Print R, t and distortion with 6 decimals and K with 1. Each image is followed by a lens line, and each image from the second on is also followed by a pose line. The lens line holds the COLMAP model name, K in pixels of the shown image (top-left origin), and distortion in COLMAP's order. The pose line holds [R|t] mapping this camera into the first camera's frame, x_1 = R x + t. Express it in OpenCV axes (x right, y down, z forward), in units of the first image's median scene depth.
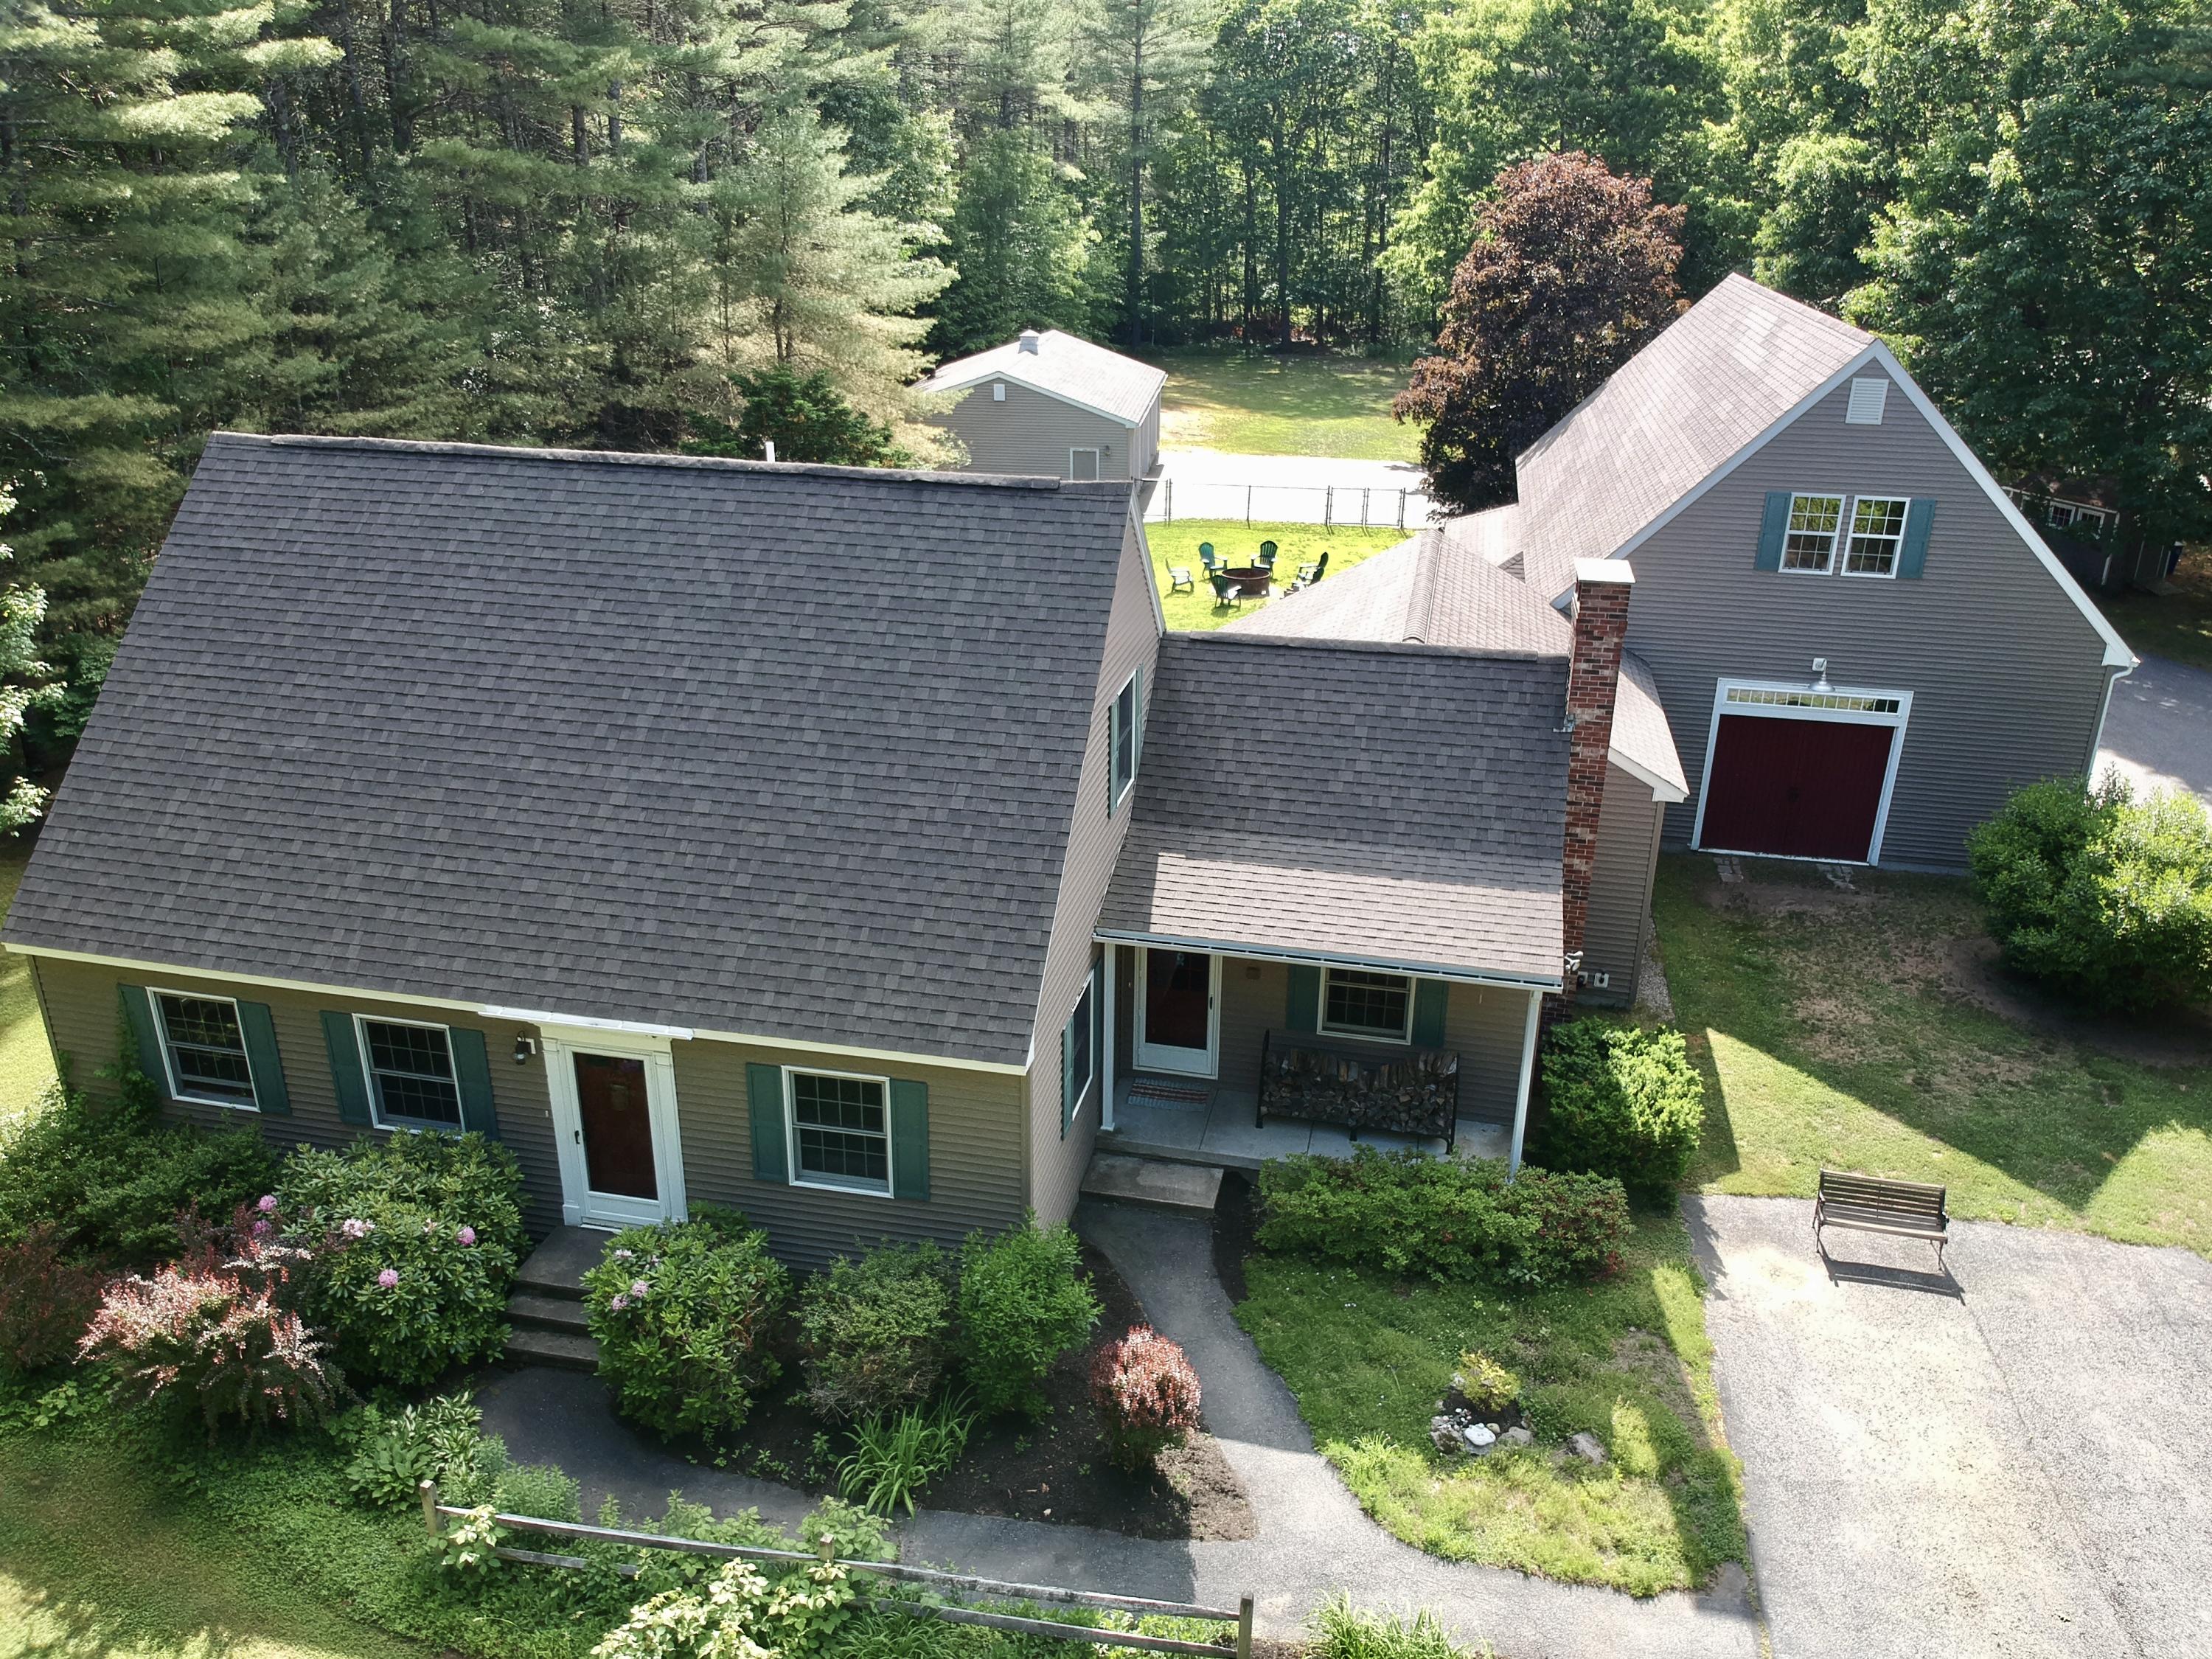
lens RADIAL K [[1650.8, 0, 1109.4], [0, 1650.8, 817.2], [0, 0, 1]] dist [0.058932, -0.129792]
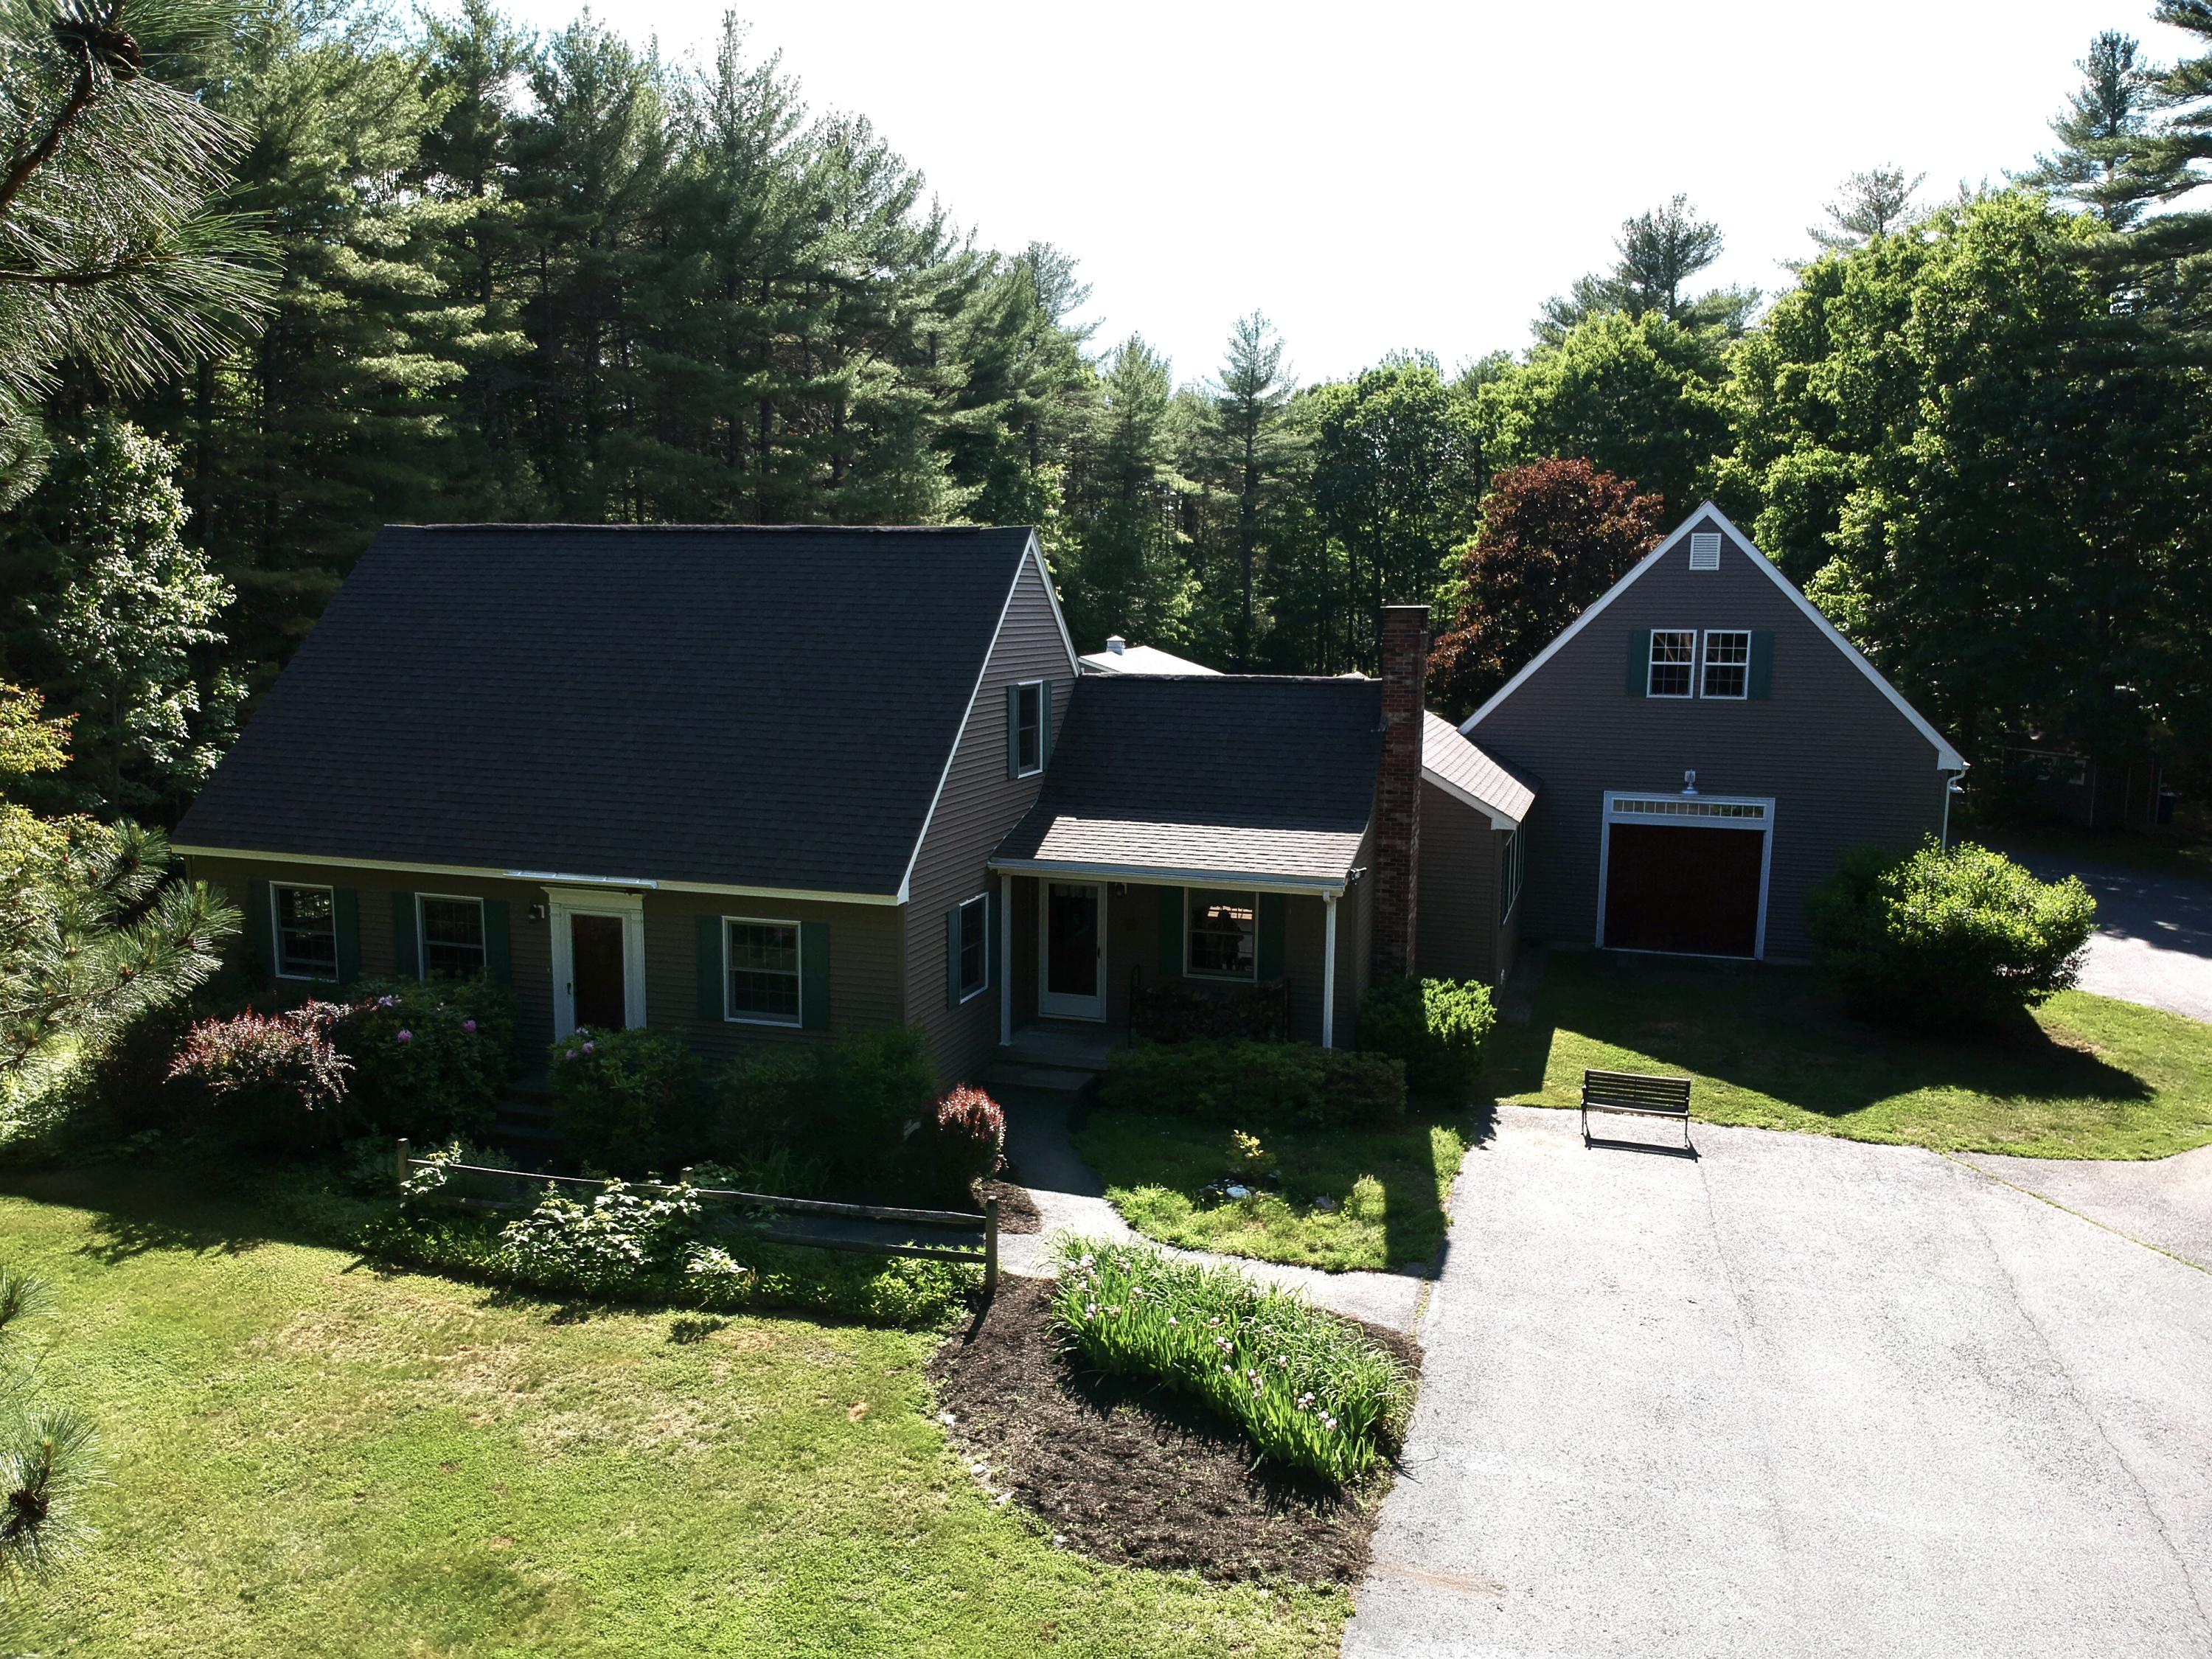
lens RADIAL K [[1646.7, 0, 1117.2], [0, 1646.7, 826.5], [0, 0, 1]] dist [0.057179, -0.128739]
pose [[0.994979, 0.010873, -0.099491, 0.217391], [-0.034619, 0.970109, -0.240187, 0.349855], [0.093905, 0.242425, 0.965615, -0.215938]]
